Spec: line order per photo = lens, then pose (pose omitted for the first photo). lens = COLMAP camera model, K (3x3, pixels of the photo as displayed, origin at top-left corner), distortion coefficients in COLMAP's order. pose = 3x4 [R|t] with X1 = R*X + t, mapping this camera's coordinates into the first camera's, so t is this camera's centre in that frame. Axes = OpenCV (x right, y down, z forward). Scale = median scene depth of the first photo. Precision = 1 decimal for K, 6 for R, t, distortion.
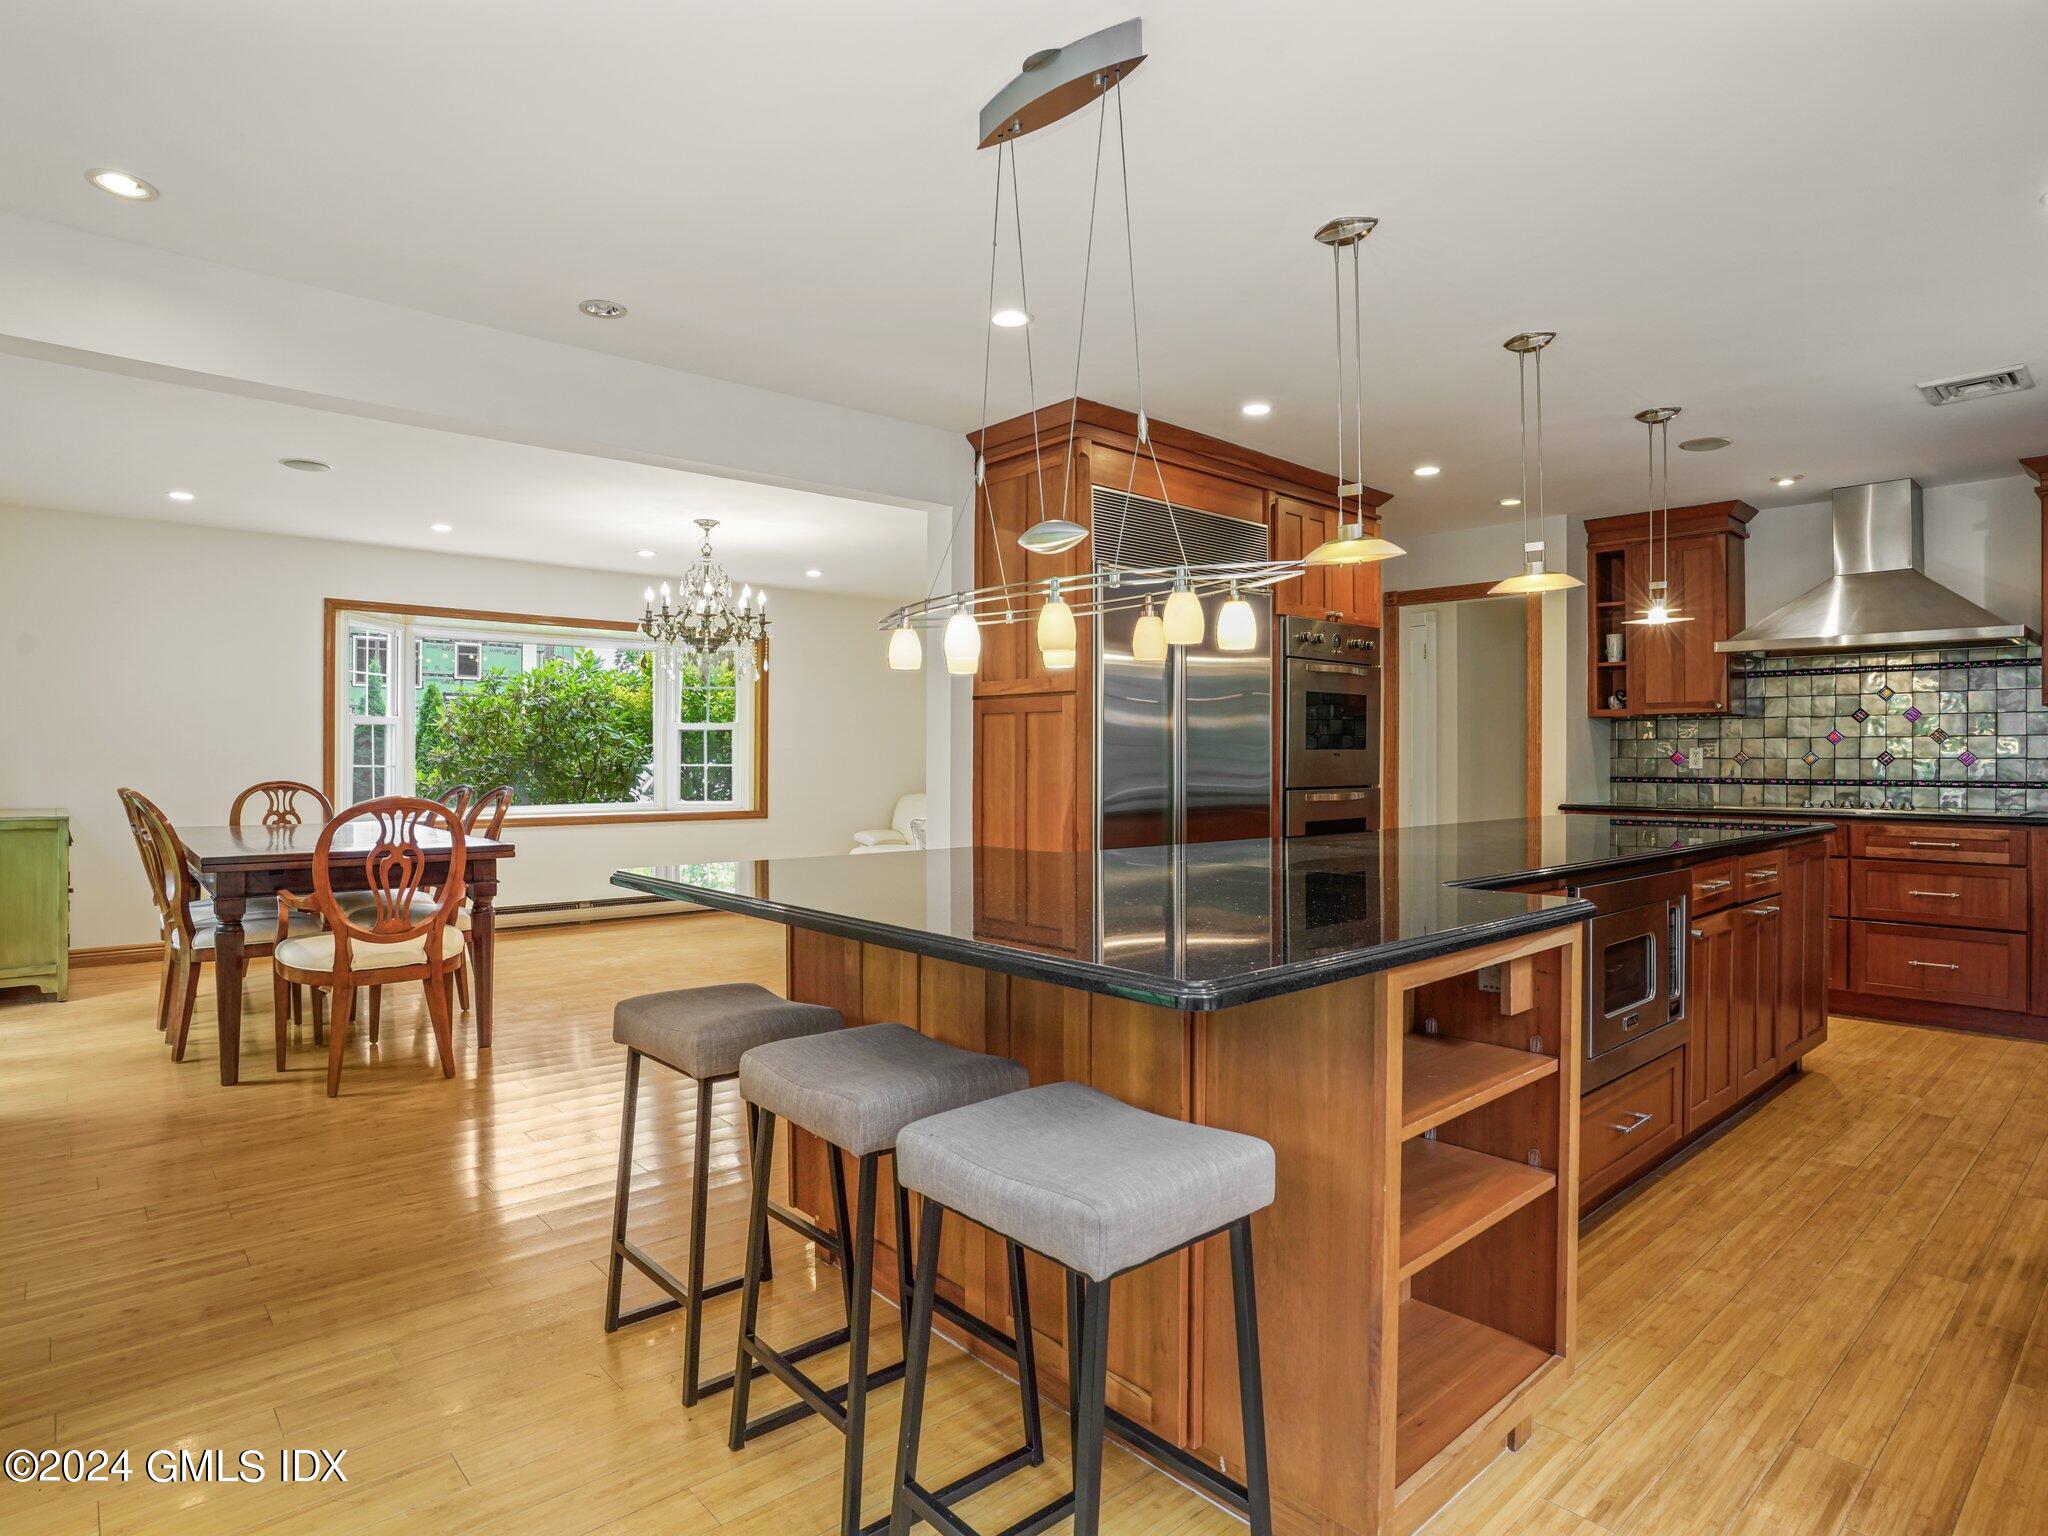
lens RADIAL K [[1133.7, 0, 1026.9], [0, 1133.7, 759.1], [0, 0, 1]] dist [-0.085402, 0.040615]
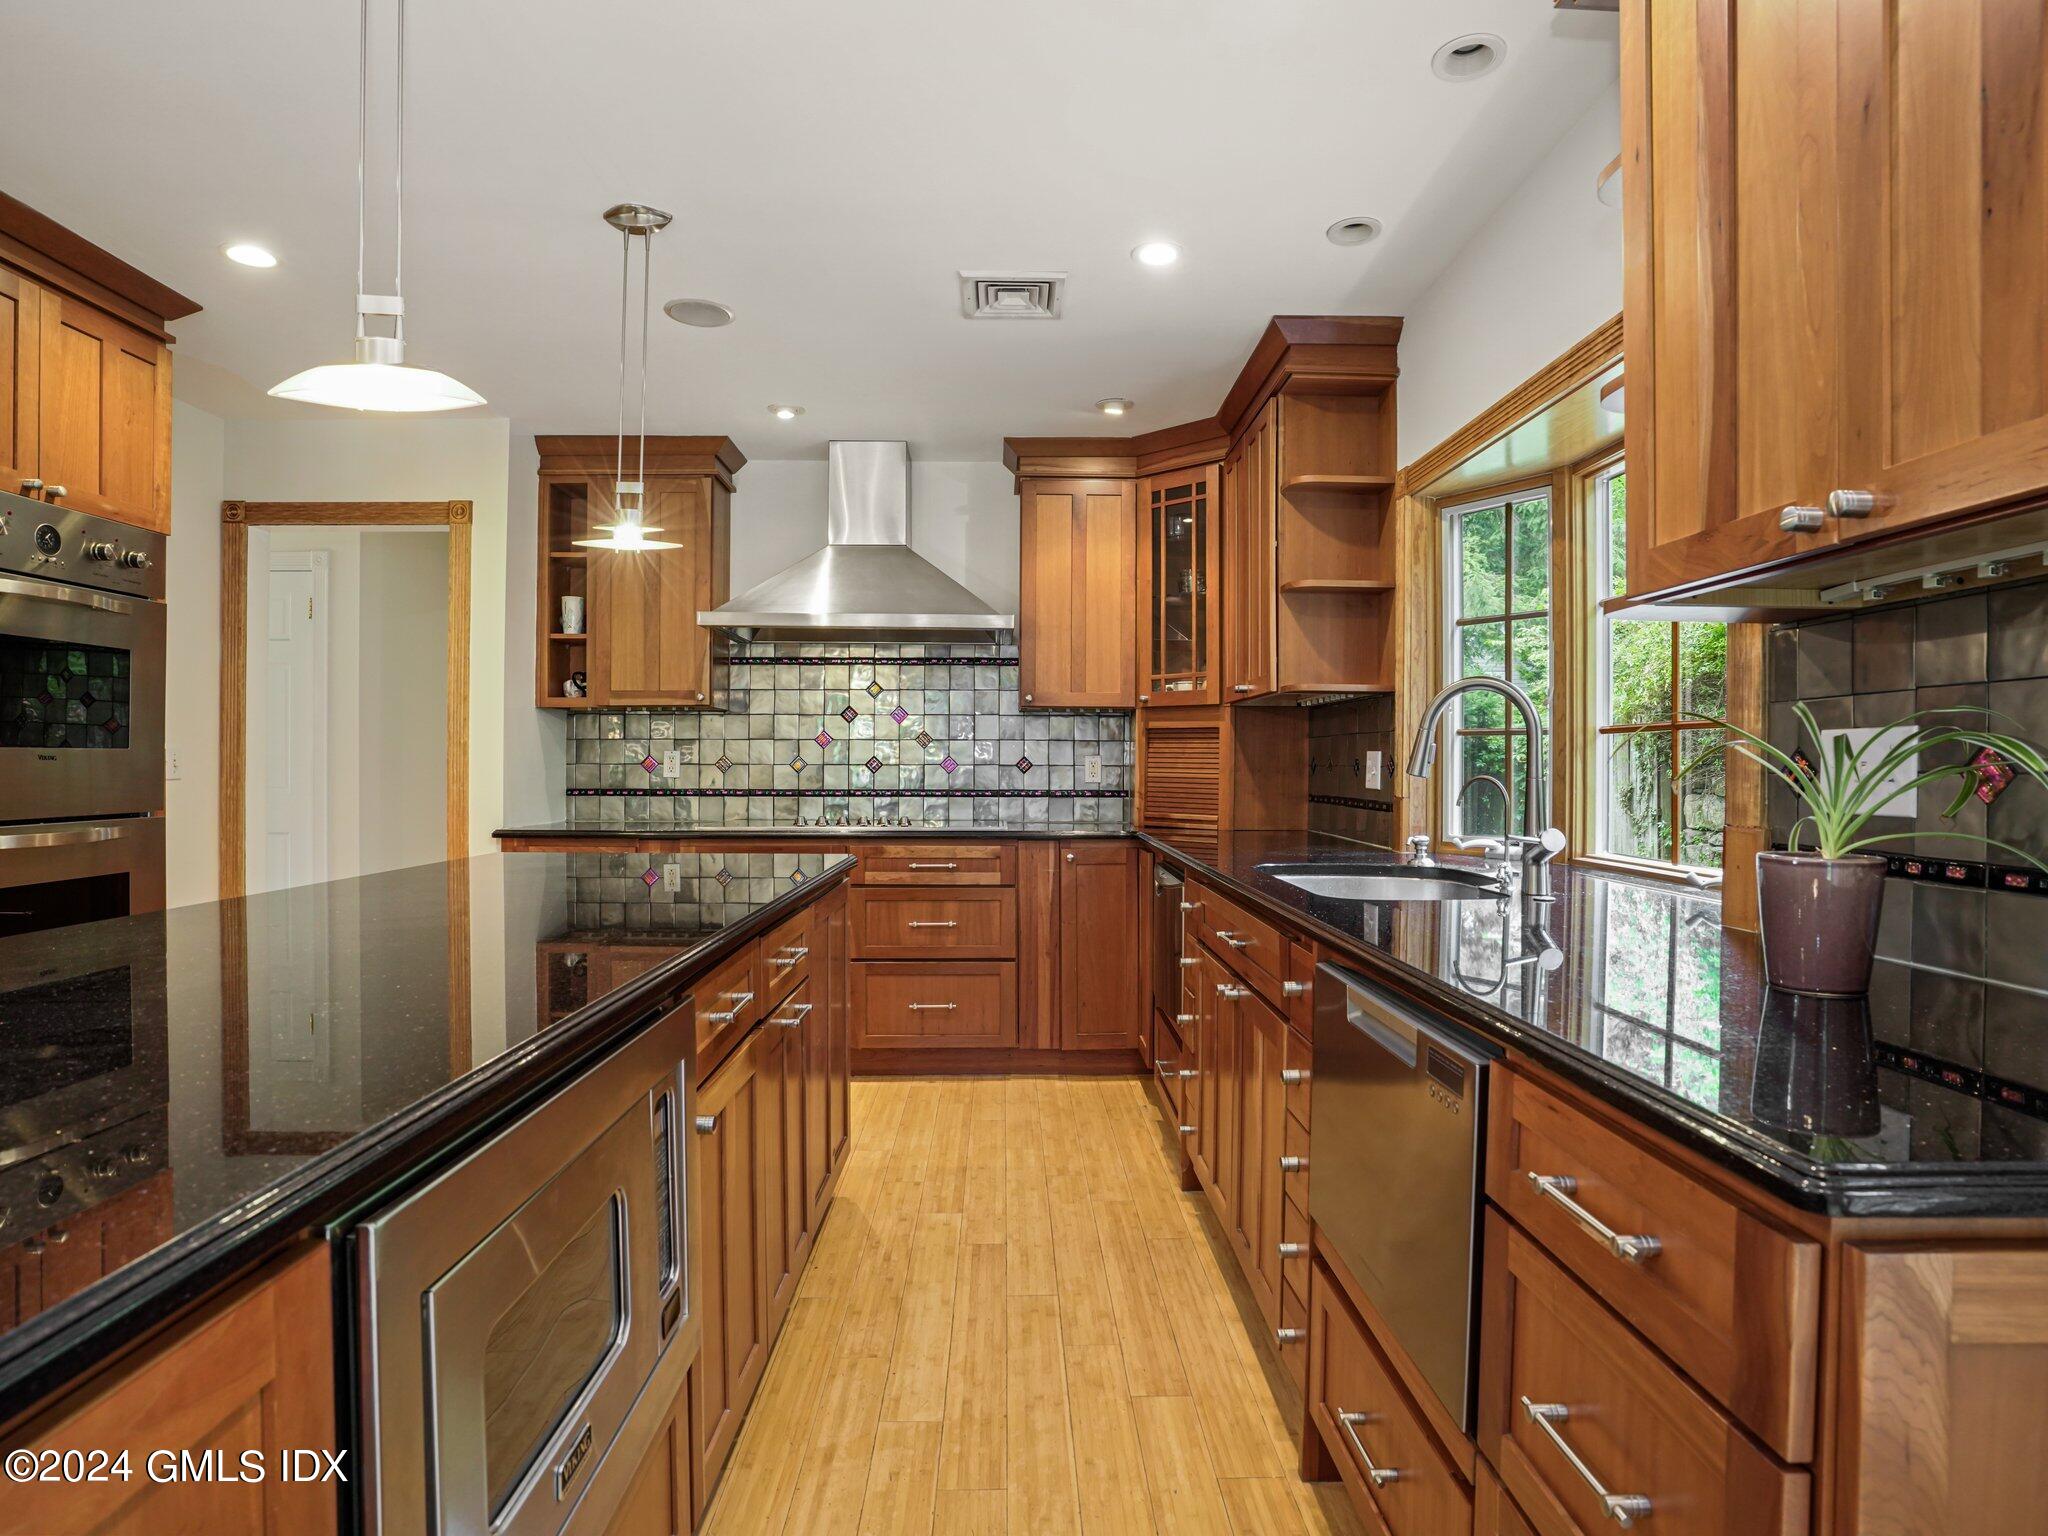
lens RADIAL K [[1133.7, 0, 1026.9], [0, 1133.7, 759.1], [0, 0, 1]] dist [-0.085402, 0.040615]
pose [[0.651805, 0.003193, 0.758380, 0.178227], [-0.001043, 0.999994, -0.003313, -0.002082], [-0.758386, 0.001369, 0.651805, 0.311862]]
